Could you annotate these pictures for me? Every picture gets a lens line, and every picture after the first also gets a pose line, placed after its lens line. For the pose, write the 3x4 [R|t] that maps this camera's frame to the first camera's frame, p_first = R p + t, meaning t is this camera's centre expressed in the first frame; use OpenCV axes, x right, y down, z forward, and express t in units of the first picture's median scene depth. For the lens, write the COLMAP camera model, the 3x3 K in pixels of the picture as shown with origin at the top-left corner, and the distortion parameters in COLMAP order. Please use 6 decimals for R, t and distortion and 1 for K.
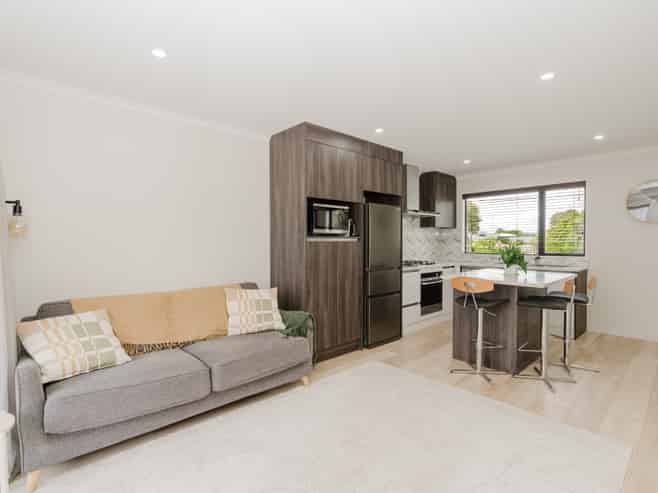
lens RADIAL K [[333.2, 0, 329.0], [0, 333.2, 246.5], [0, 0, 1]] dist [0.000466, 0.000582]
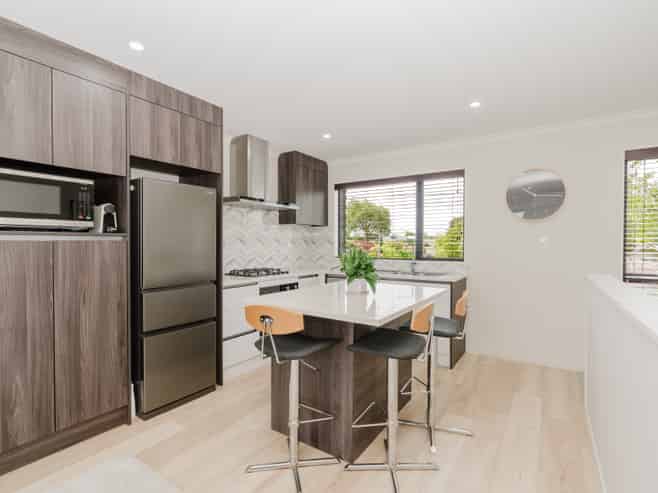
lens RADIAL K [[333.2, 0, 329.0], [0, 333.2, 246.5], [0, 0, 1]] dist [0.000466, 0.000582]
pose [[0.972478, 0.001736, 0.232986, 0.270095], [-0.000702, 0.999990, -0.004517, -0.003415], [-0.232992, 0.004229, 0.972469, 0.298812]]
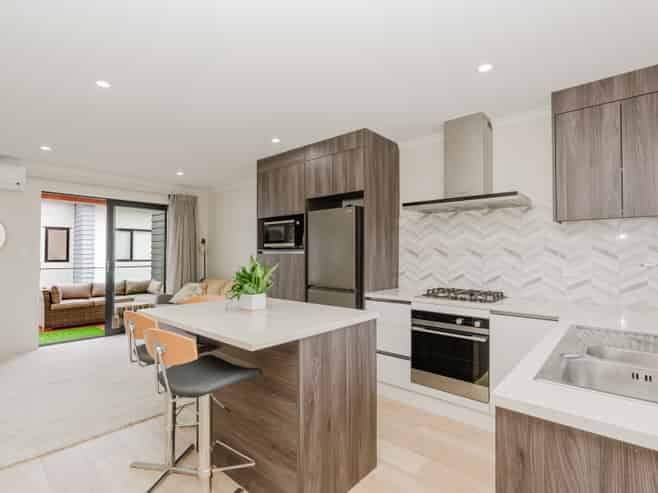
lens RADIAL K [[333.2, 0, 329.0], [0, 333.2, 246.5], [0, 0, 1]] dist [0.000466, 0.000582]
pose [[0.109539, -0.024858, -0.993672, 0.897285], [-0.018266, 0.999468, -0.027017, -0.011189], [0.993815, 0.021110, 0.109026, 0.841692]]
